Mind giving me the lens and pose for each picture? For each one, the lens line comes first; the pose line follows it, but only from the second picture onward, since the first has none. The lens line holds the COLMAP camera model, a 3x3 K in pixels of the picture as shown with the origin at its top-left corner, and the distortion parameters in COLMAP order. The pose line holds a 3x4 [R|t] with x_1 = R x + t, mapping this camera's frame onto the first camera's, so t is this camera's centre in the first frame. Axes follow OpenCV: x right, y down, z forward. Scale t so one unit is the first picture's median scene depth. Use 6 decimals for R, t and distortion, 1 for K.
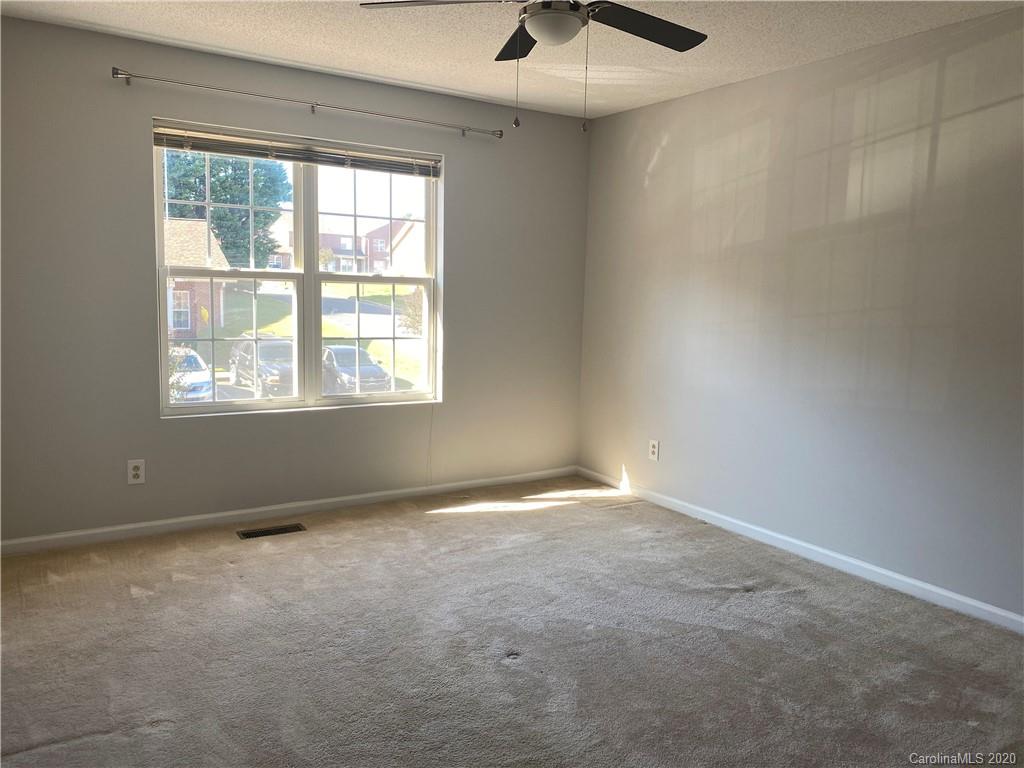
lens RADIAL K [[777.3, 0, 508.9], [0, 777.3, 369.7], [0, 0, 1]] dist [0.046589, -0.058249]
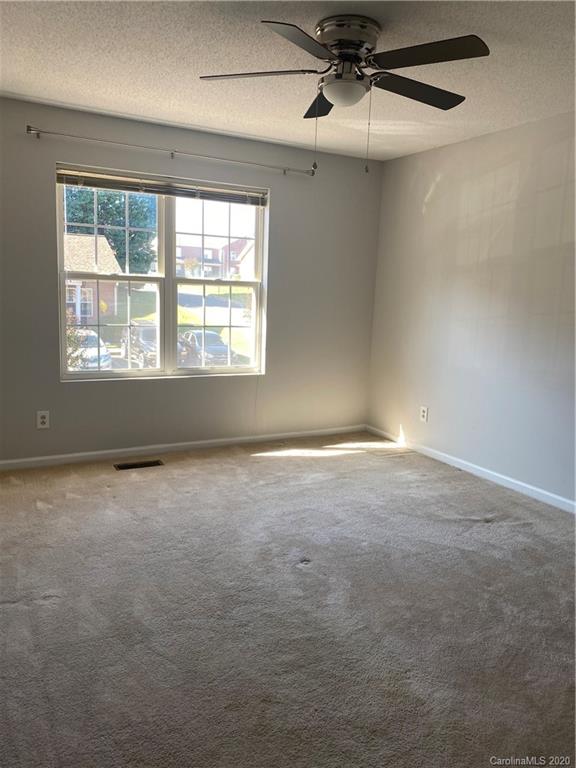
lens RADIAL K [[583.0, 0, 285.5], [0, 583.0, 369.2], [0, 0, 1]] dist [0.046589, -0.058249]
pose [[0.997270, 0.021299, -0.070707, 0.024913], [-0.018971, 0.999261, 0.033441, -0.002131], [0.071367, -0.032008, 0.996936, -0.006136]]
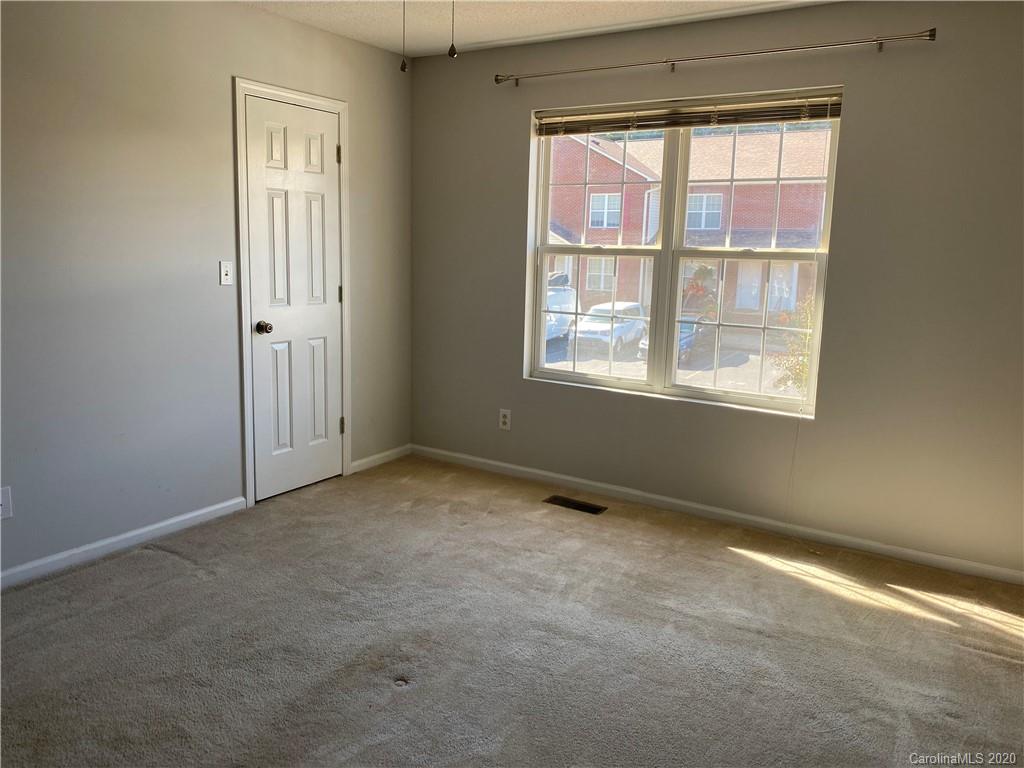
lens RADIAL K [[777.3, 0, 515.0], [0, 777.3, 362.8], [0, 0, 1]] dist [0.046589, -0.058249]
pose [[0.419159, 0.125745, -0.899163, 0.564079], [-0.108890, 0.990177, 0.087712, -0.057599], [0.901359, 0.061145, 0.428734, 0.499310]]
